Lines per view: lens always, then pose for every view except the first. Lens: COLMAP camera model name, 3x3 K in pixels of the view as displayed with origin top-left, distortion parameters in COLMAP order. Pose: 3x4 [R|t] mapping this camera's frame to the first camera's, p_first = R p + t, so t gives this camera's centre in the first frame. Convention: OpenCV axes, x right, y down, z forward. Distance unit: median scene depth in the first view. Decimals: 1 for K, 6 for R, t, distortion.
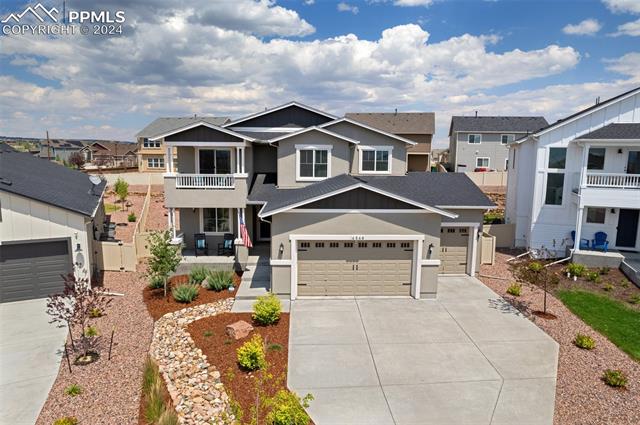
lens RADIAL K [[416.6, 0, 320.1], [0, 416.6, 202.3], [0, 0, 1]] dist [-0.027238, 0.003243]
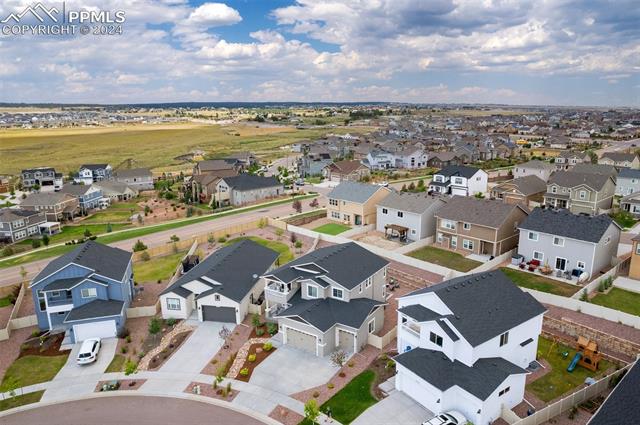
lens RADIAL K [[416.6, 0, 320.1], [0, 416.6, 202.3], [0, 0, 1]] dist [-0.027238, 0.003243]
pose [[0.818173, 0.090497, -0.567805, 1.685525], [-0.050474, 0.995028, 0.085859, -1.018012], [0.572752, -0.041588, 0.818673, -1.253189]]
